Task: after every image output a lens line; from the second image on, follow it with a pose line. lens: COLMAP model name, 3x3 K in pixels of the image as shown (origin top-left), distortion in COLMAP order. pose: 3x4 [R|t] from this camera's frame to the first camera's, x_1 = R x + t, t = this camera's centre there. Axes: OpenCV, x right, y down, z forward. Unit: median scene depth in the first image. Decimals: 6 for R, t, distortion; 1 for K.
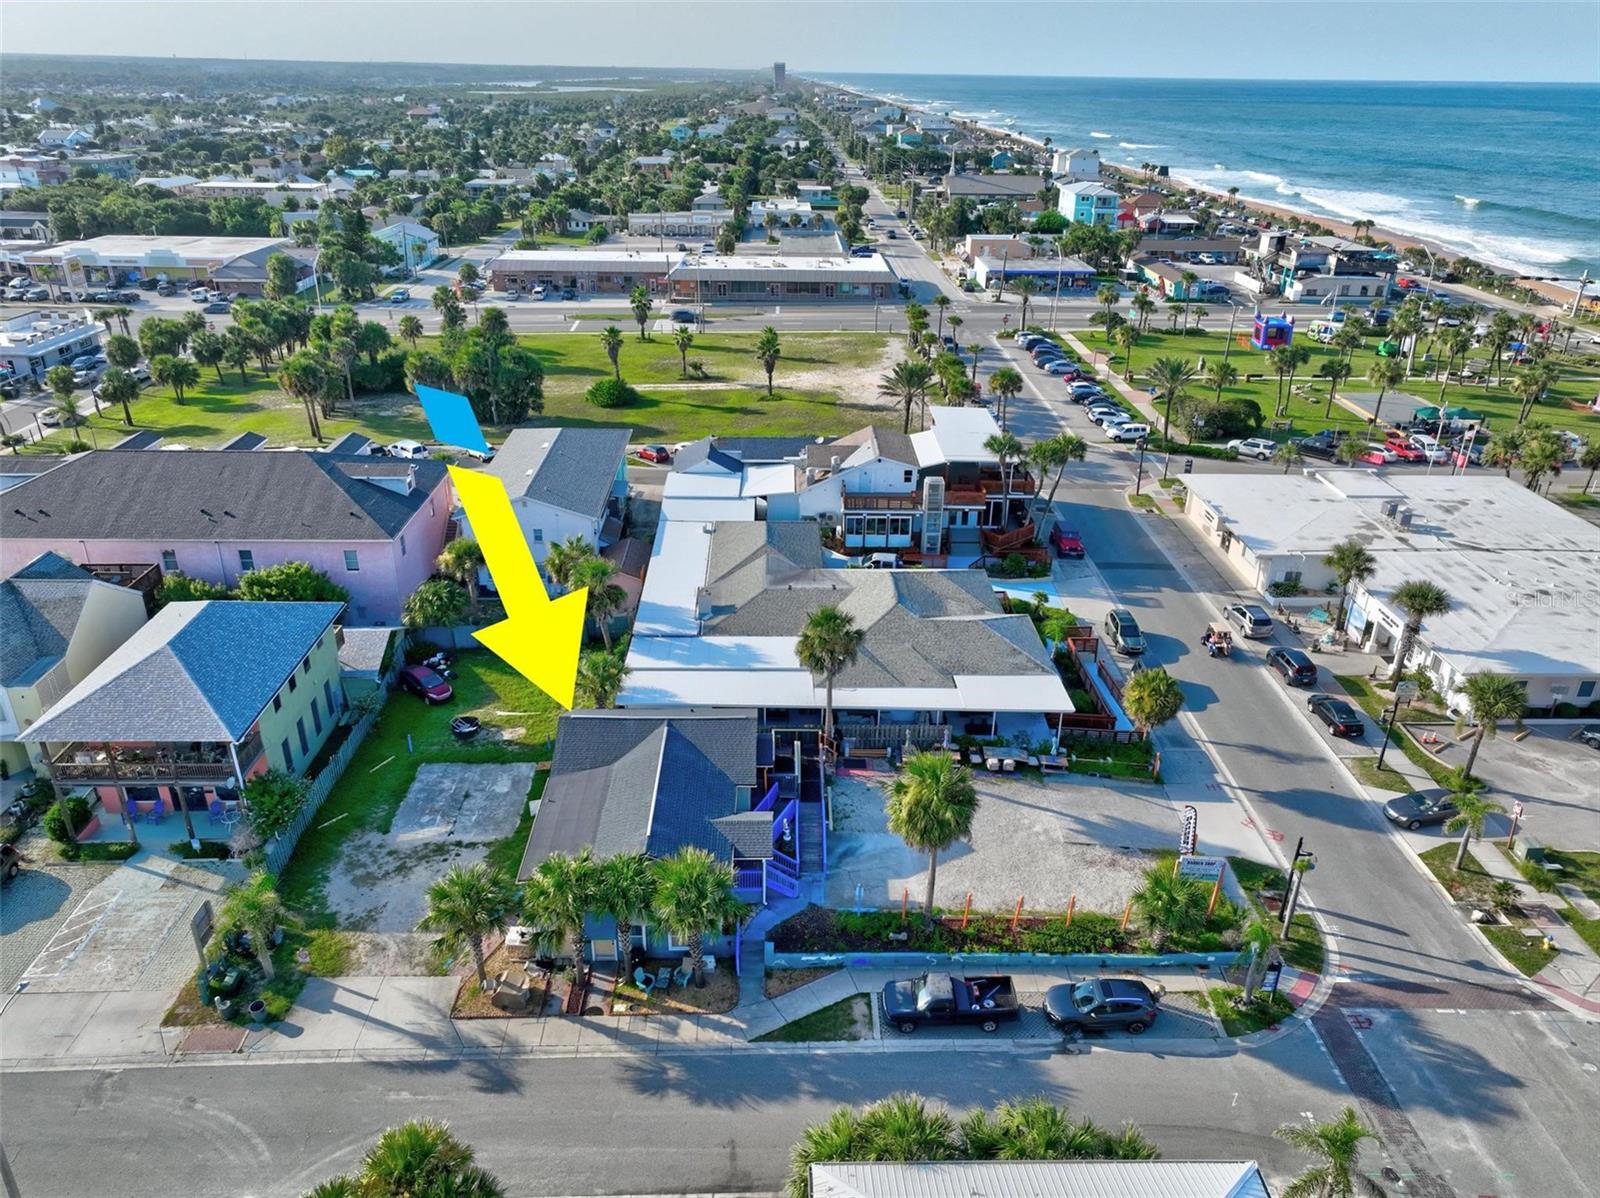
lens RADIAL K [[1126.8, 0, 800.0], [0, 1126.8, 599.0], [0, 0, 1]] dist [-0.003294, 0.020586]
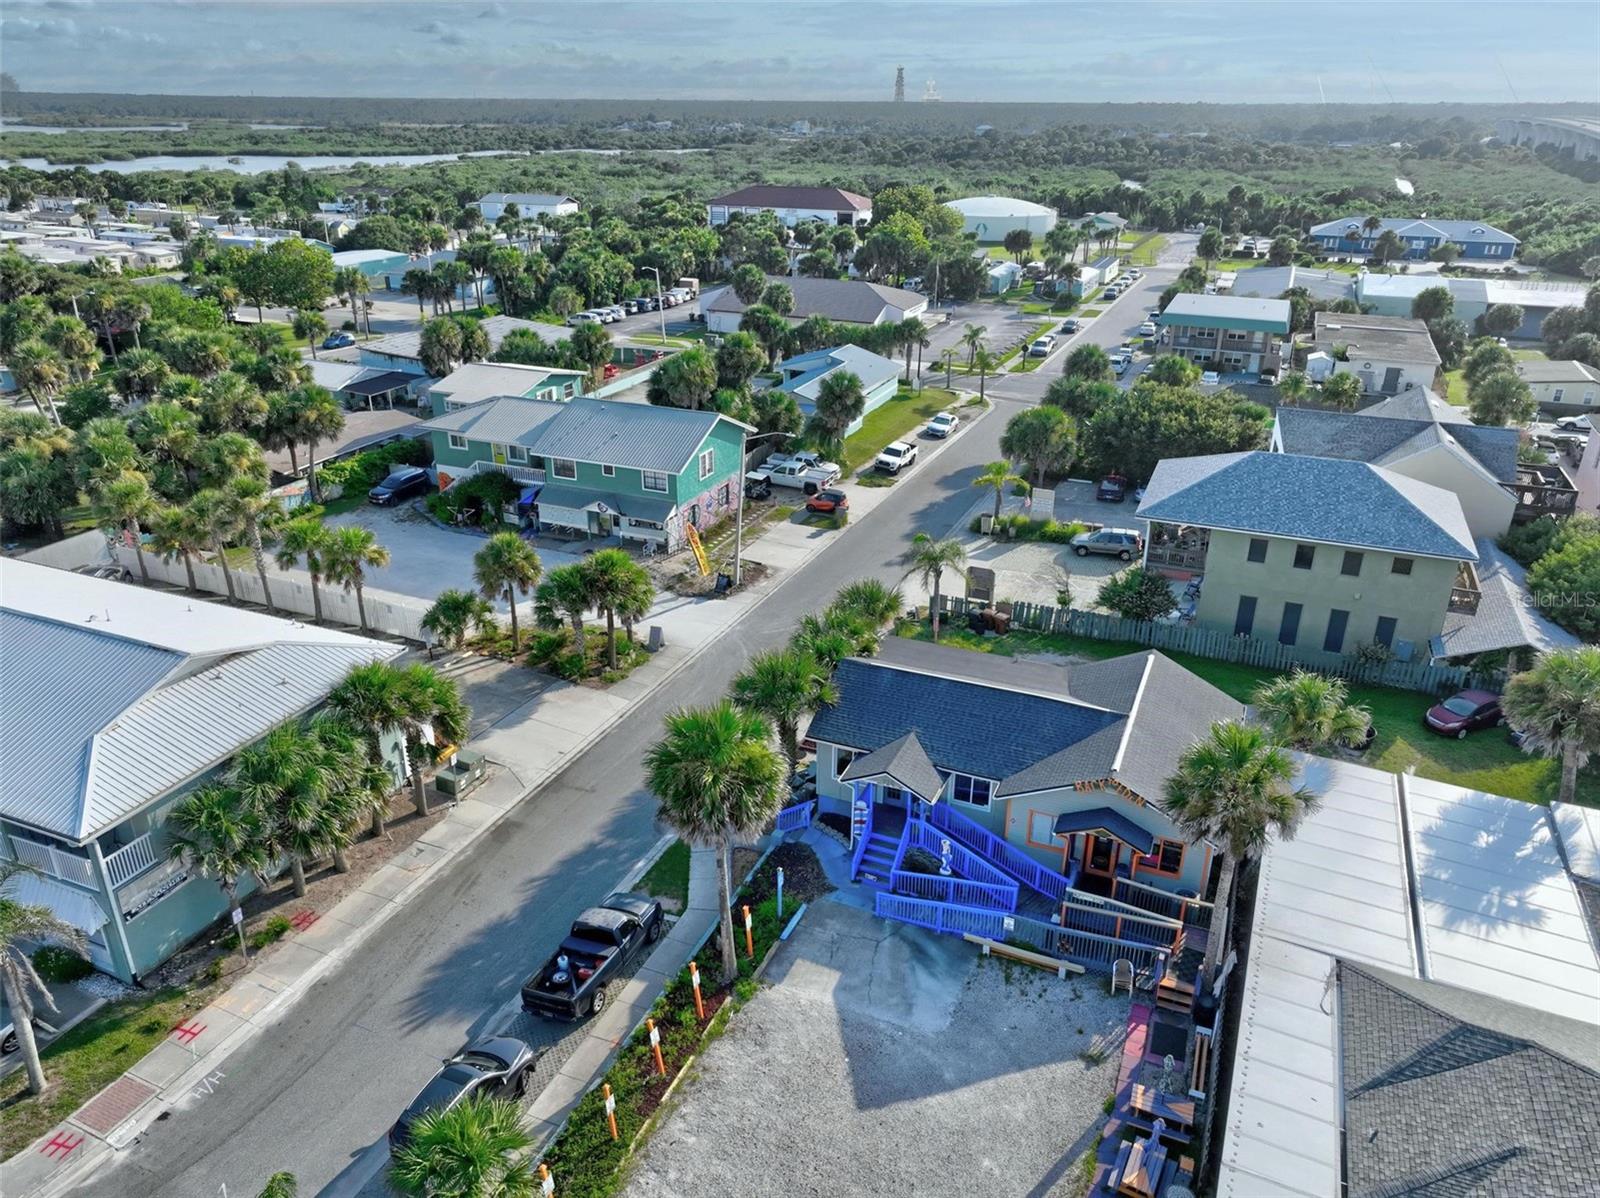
lens RADIAL K [[1126.8, 0, 800.0], [0, 1126.8, 599.0], [0, 0, 1]] dist [-0.003294, 0.020586]
pose [[-0.411560, 0.351563, -0.840846, 0.584142], [-0.401745, 0.758149, 0.513625, -0.246752], [0.818058, 0.549193, -0.170786, 1.029125]]
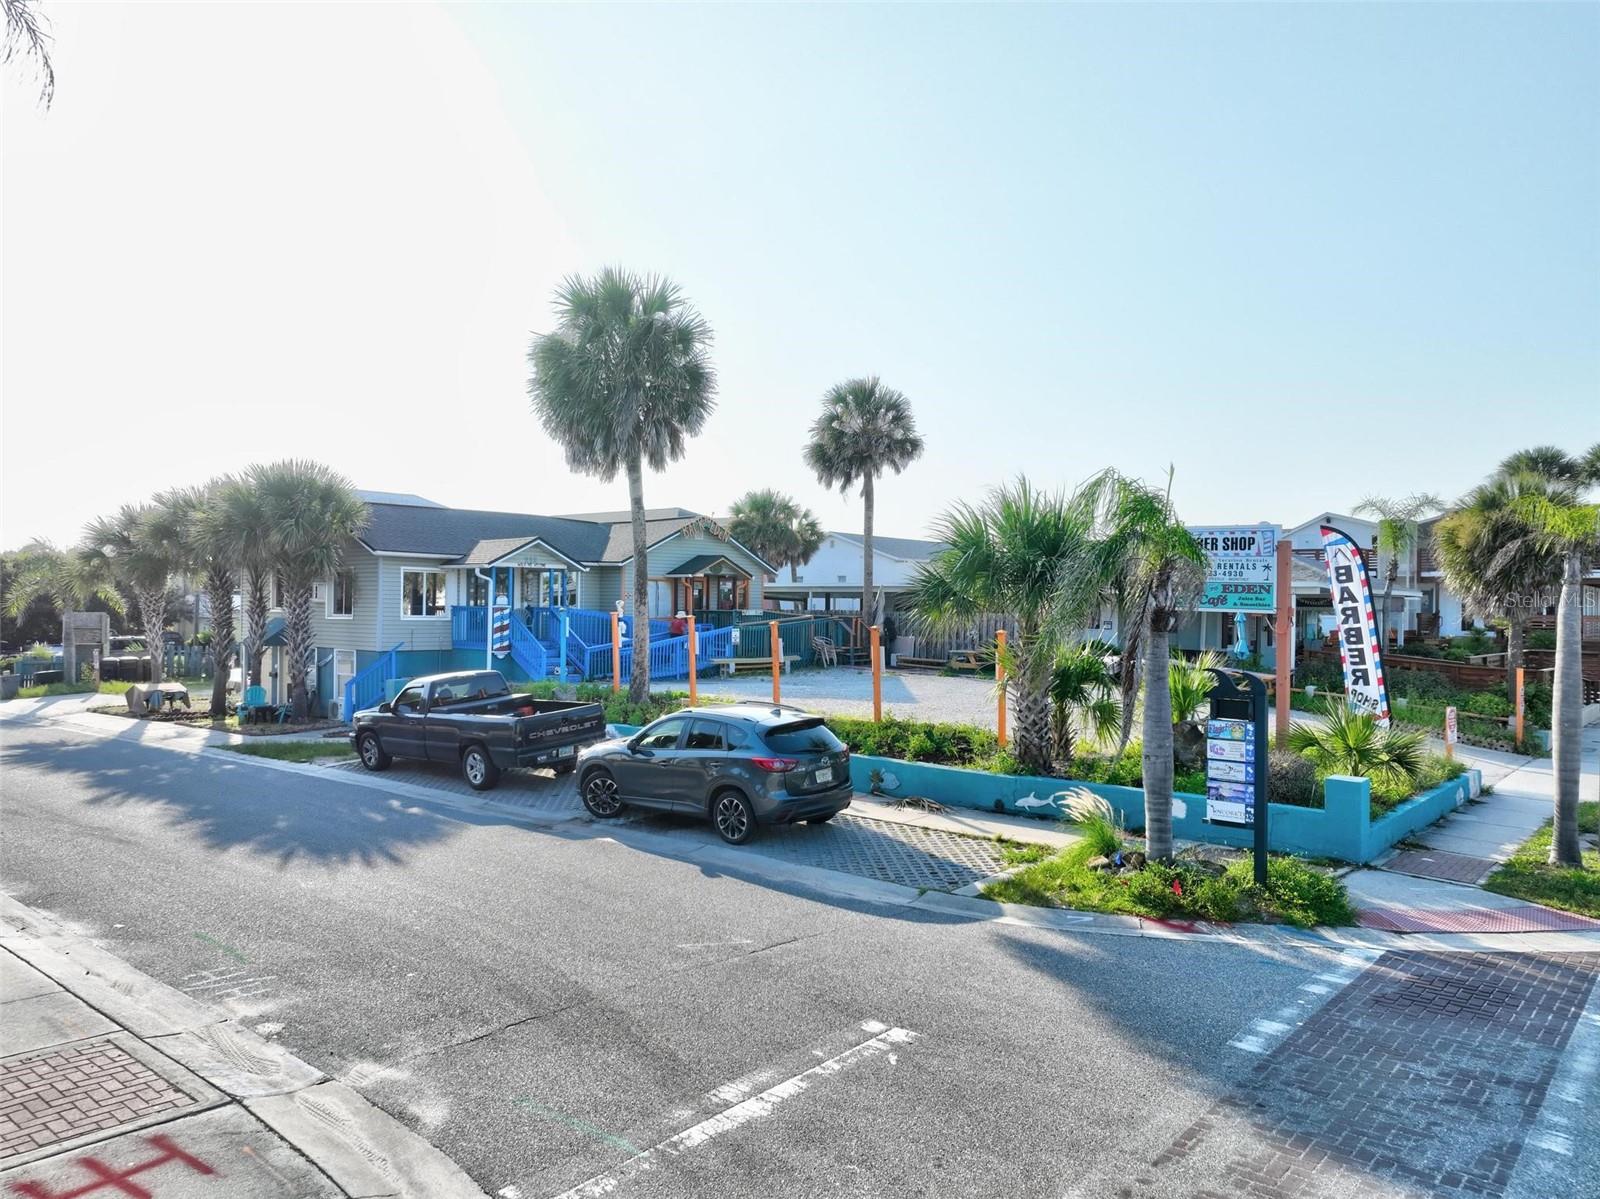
lens RADIAL K [[1126.8, 0, 800.0], [0, 1126.8, 599.5], [0, 0, 1]] dist [-0.003294, 0.020586]
pose [[0.746674, -0.008191, -0.665139, 0.479985], [-0.287049, 0.898063, -0.333296, 0.389737], [0.600067, 0.439791, 0.668209, 0.707096]]
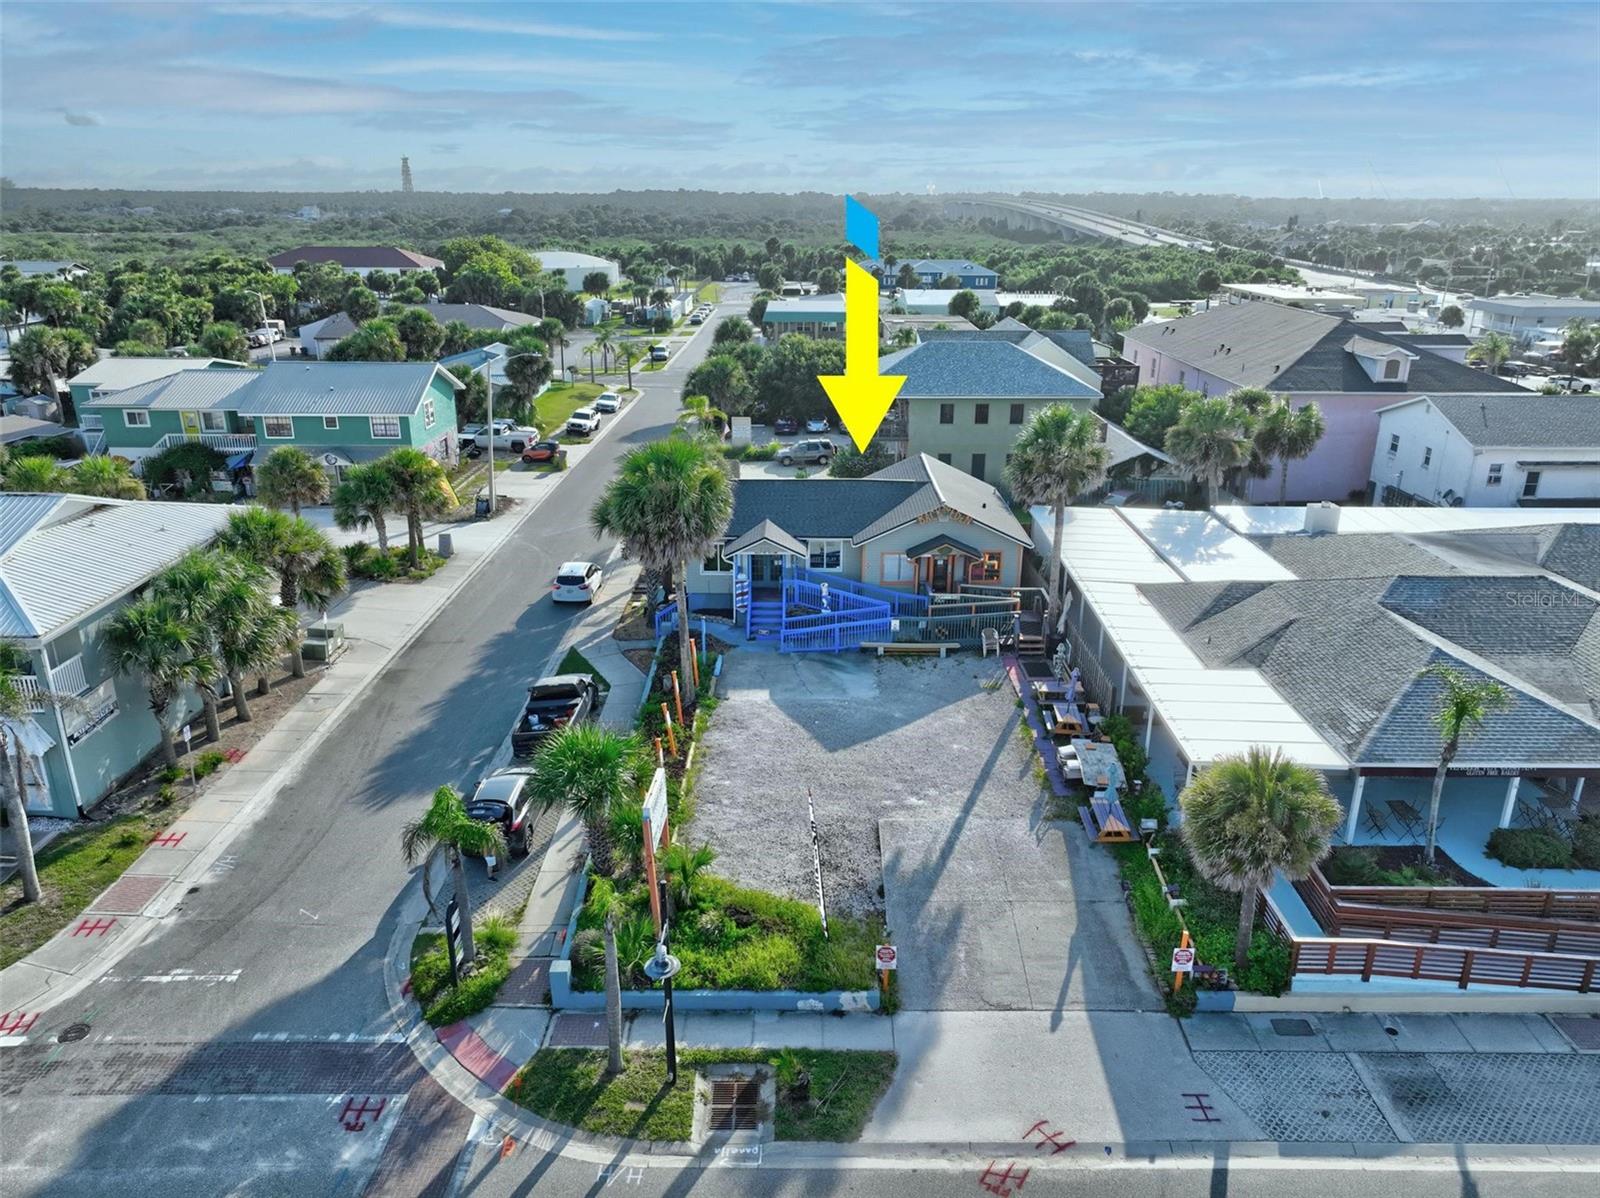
lens RADIAL K [[1126.8, 0, 800.0], [0, 1126.8, 599.0], [0, 0, 1]] dist [-0.003294, 0.020586]
pose [[-0.022124, 0.320314, -0.947053, 0.817205], [-0.432385, 0.851043, 0.297942, -0.032291], [0.901418, 0.416083, 0.119670, 0.951372]]
